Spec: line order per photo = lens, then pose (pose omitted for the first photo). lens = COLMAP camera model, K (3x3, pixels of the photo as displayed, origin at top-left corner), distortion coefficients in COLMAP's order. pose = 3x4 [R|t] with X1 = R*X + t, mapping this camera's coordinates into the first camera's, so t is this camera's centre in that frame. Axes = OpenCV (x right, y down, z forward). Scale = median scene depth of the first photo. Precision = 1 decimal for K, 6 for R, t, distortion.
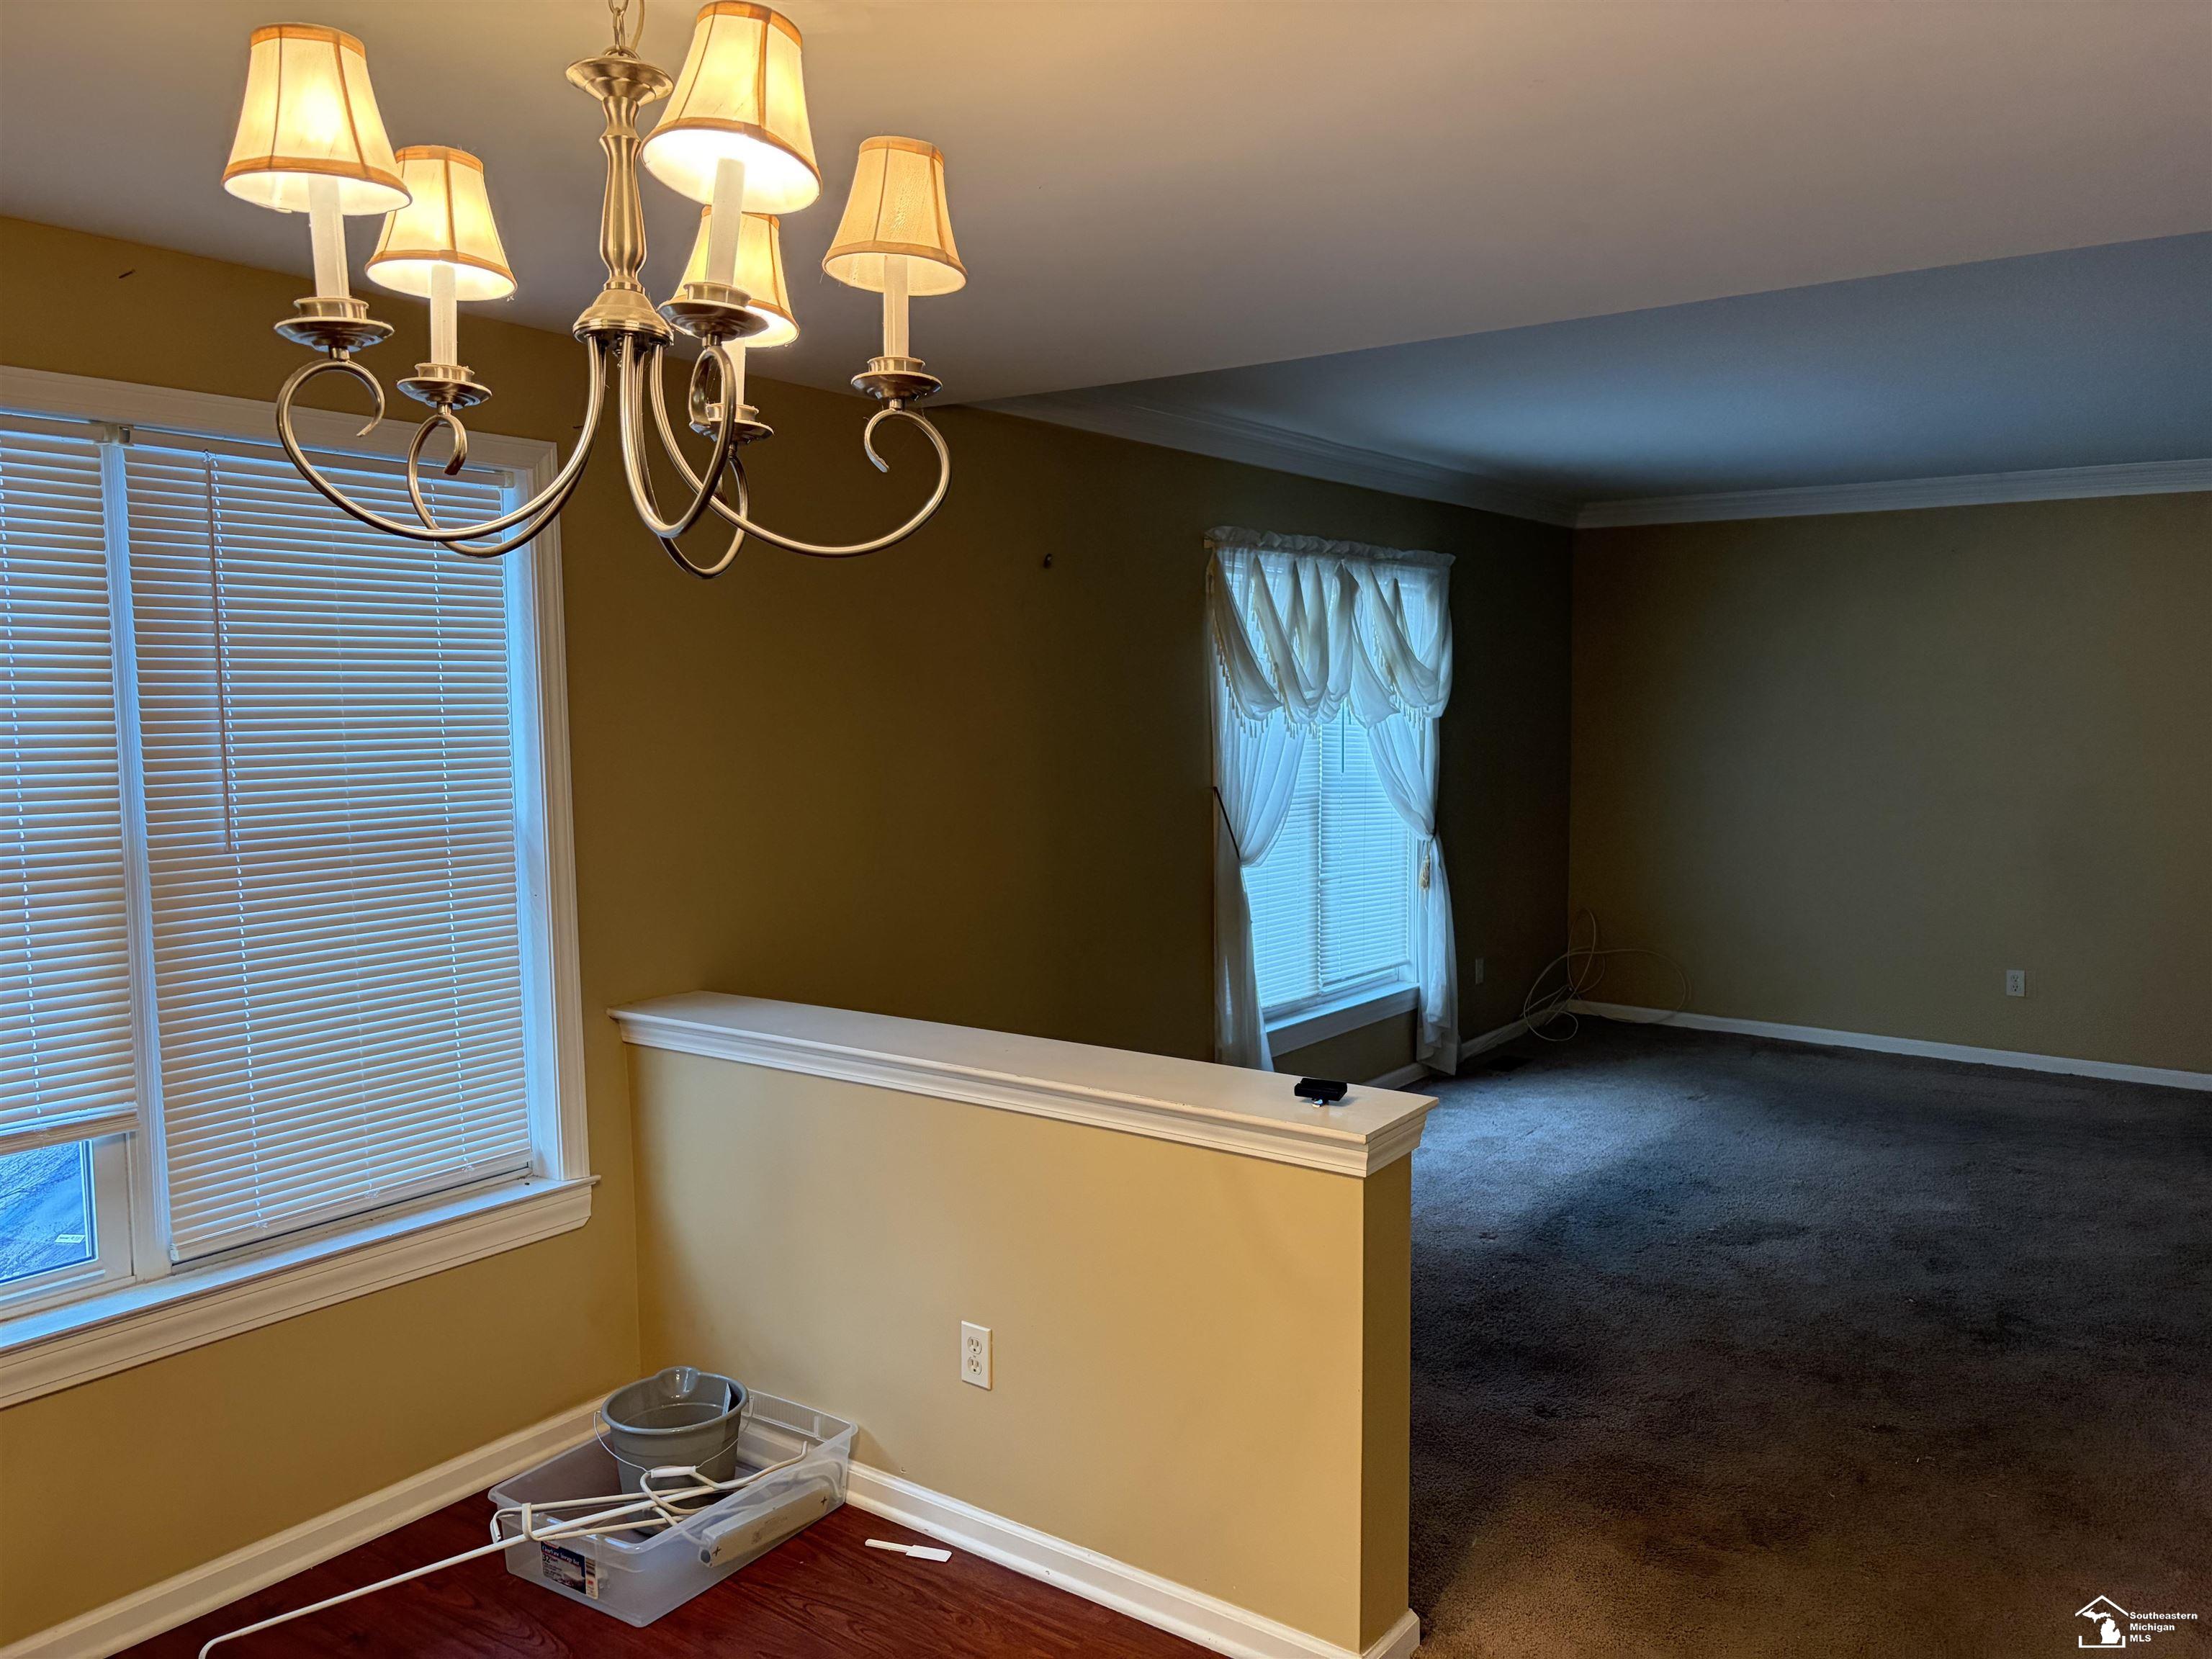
lens RADIAL K [[1682.1, 0, 1097.1], [0, 1682.1, 836.7], [0, 0, 1]] dist [0.038754, -0.048409]
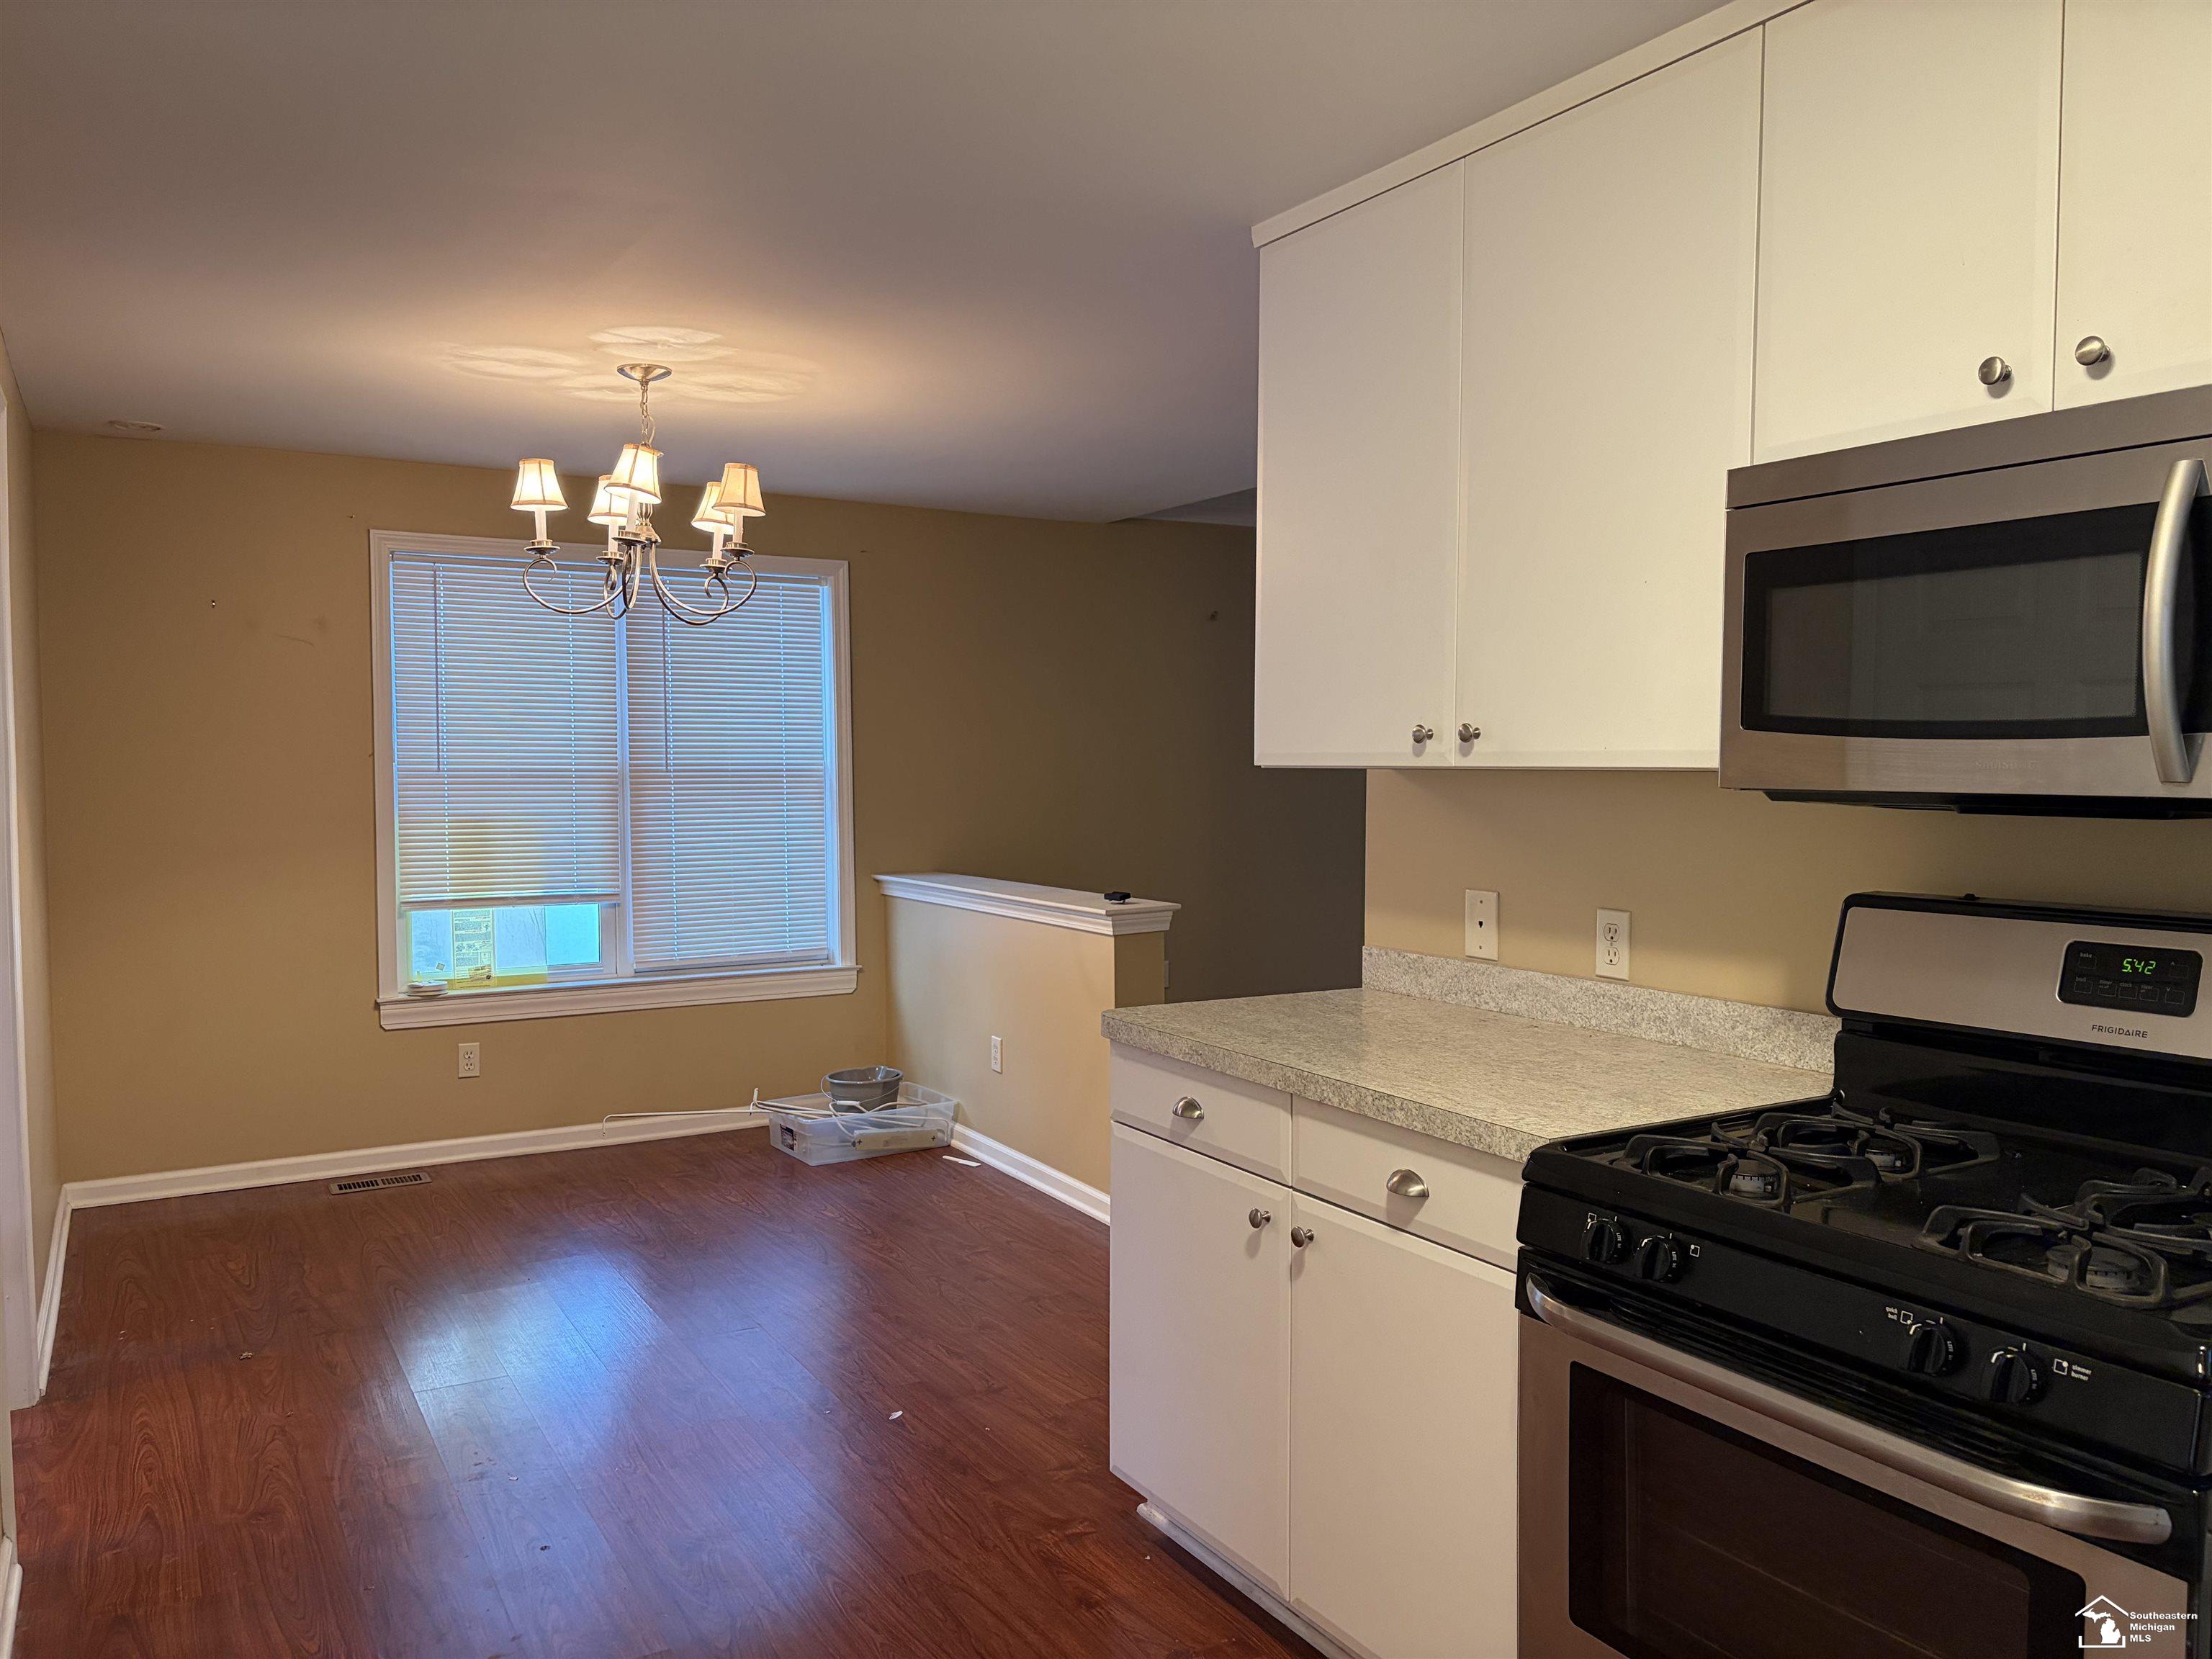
lens RADIAL K [[1682.1, 0, 1104.3], [0, 1682.1, 819.6], [0, 0, 1]] dist [0.038754, -0.048409]
pose [[0.906415, 0.013161, -0.422183, 0.744150], [-0.033895, 0.998558, -0.041642, 0.120245], [0.421026, 0.052055, 0.905554, -0.556805]]
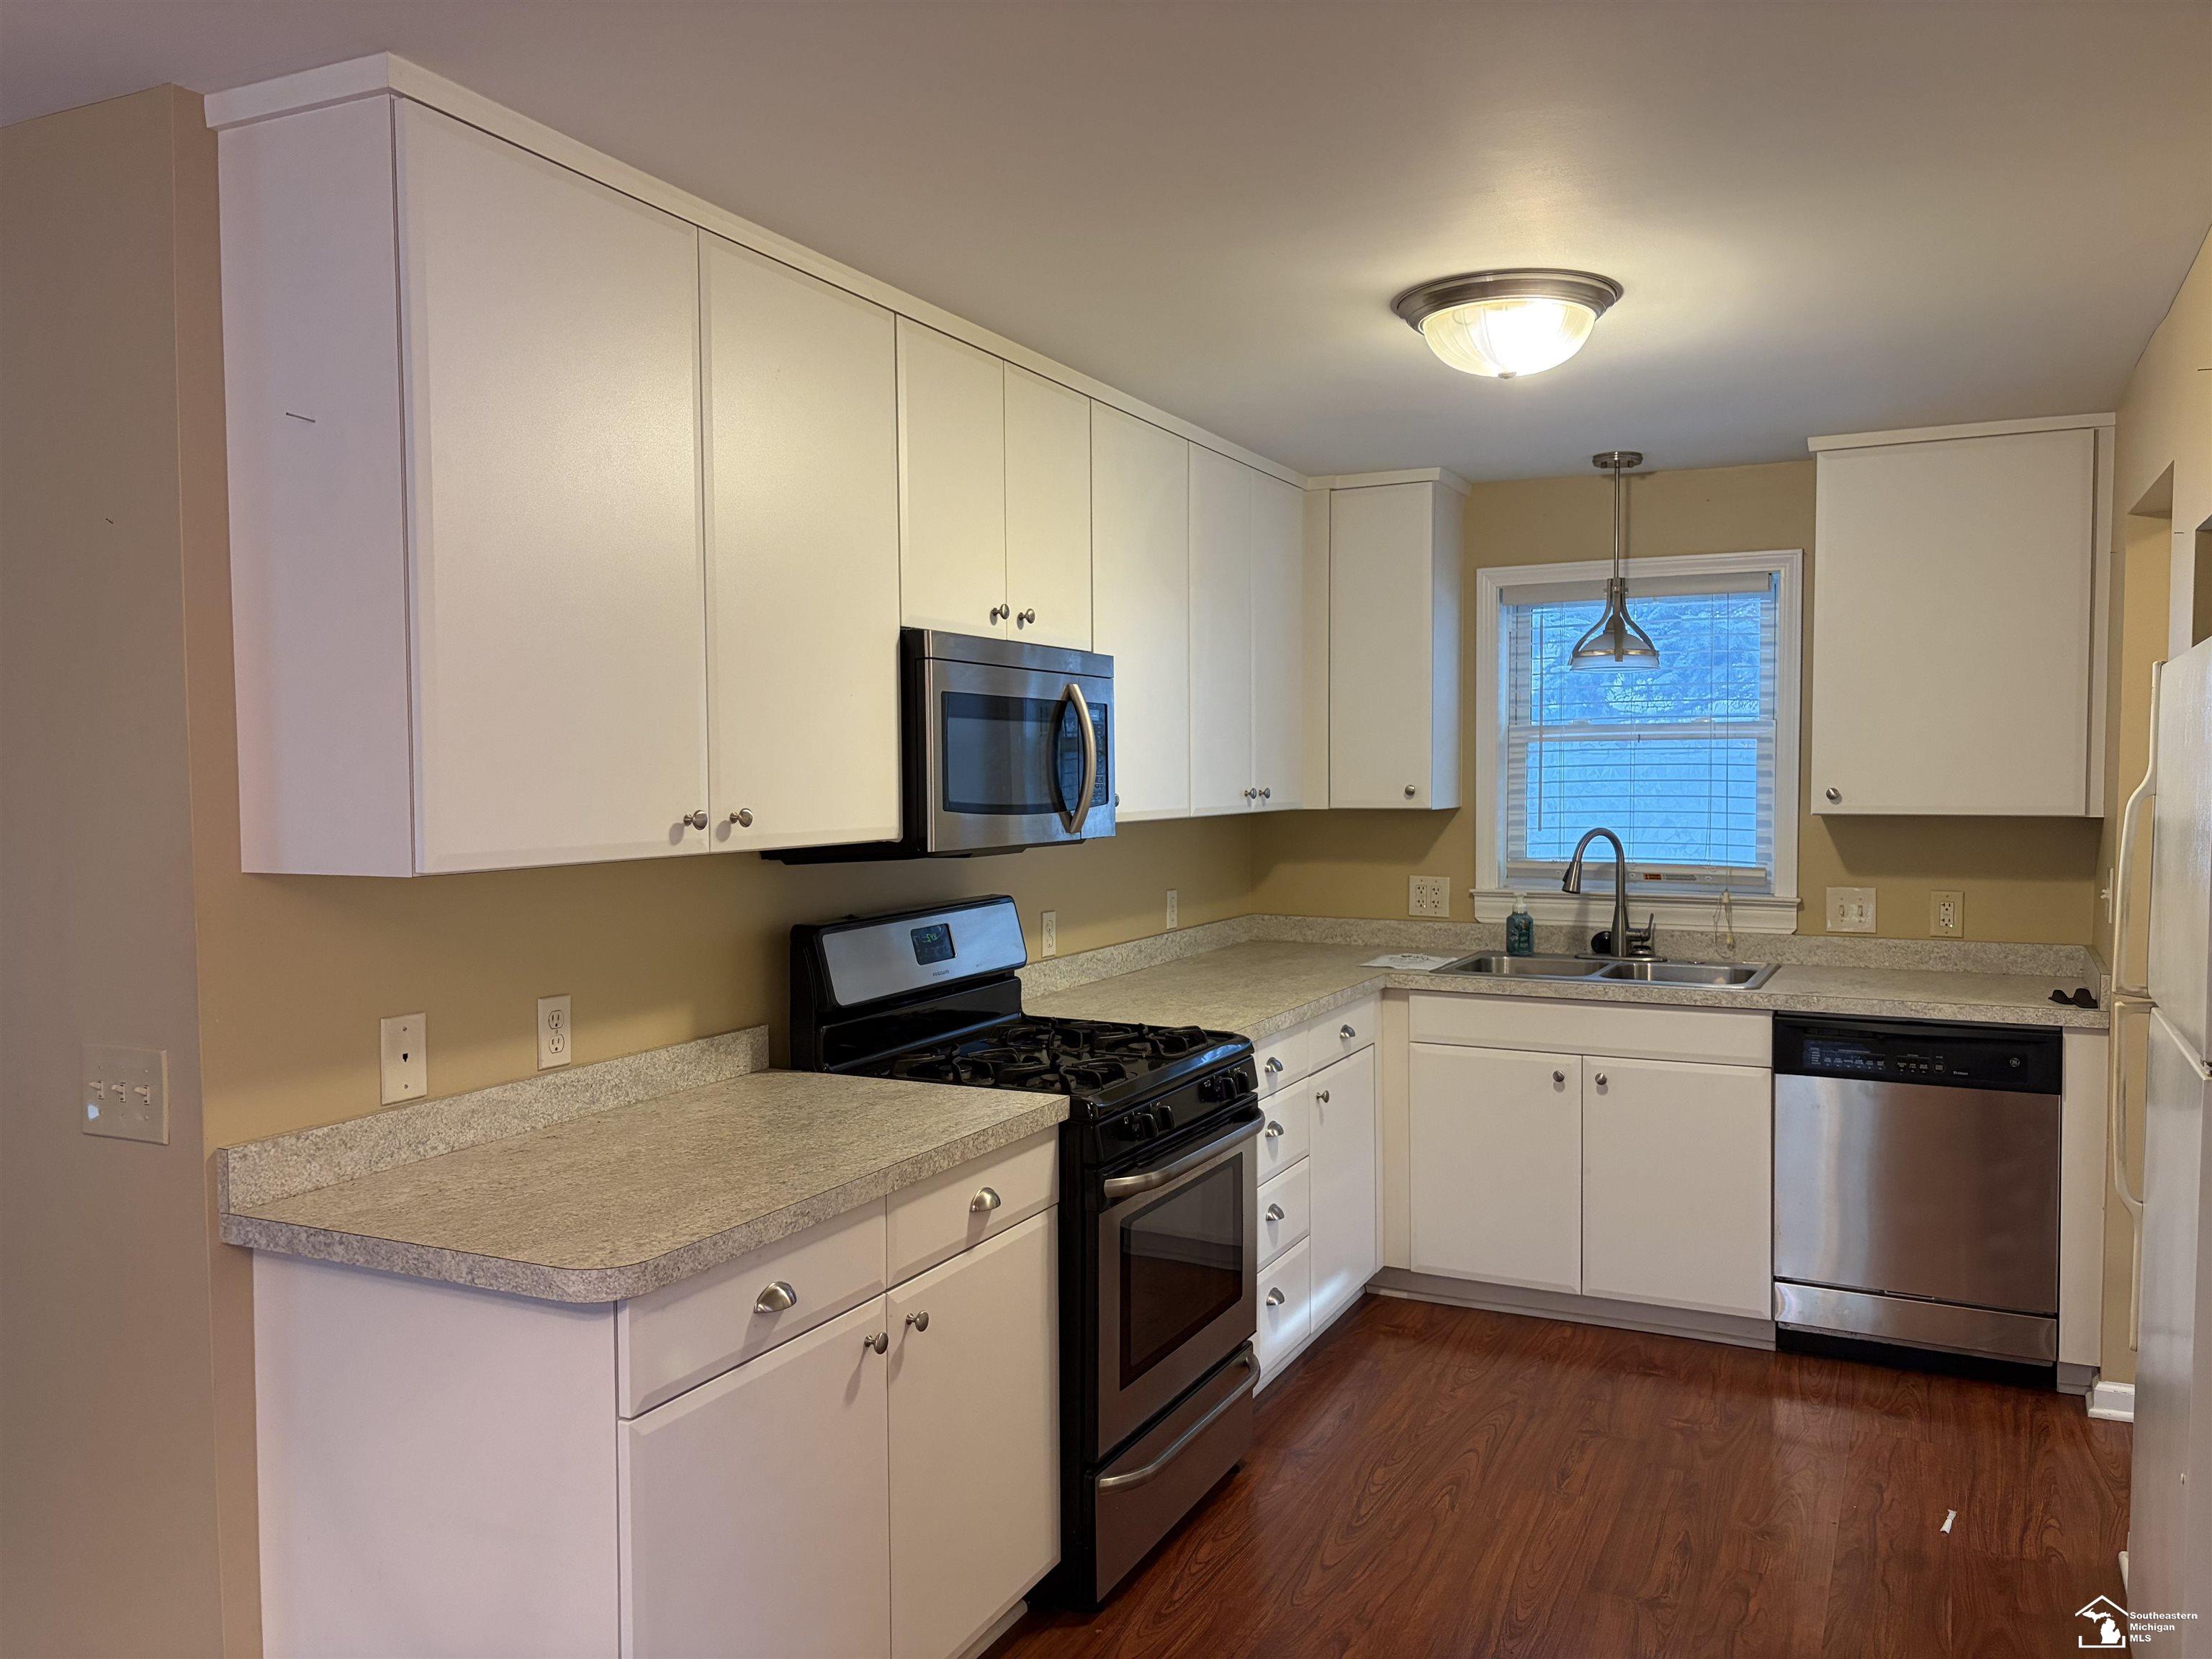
lens RADIAL K [[1682.1, 0, 1104.4], [0, 1682.1, 833.8], [0, 0, 1]] dist [0.038754, -0.048409]
pose [[-0.167985, -0.040056, 0.984975, -0.895324], [0.086811, 0.994691, 0.055257, -0.046889], [-0.981960, 0.094789, -0.163615, 0.686479]]
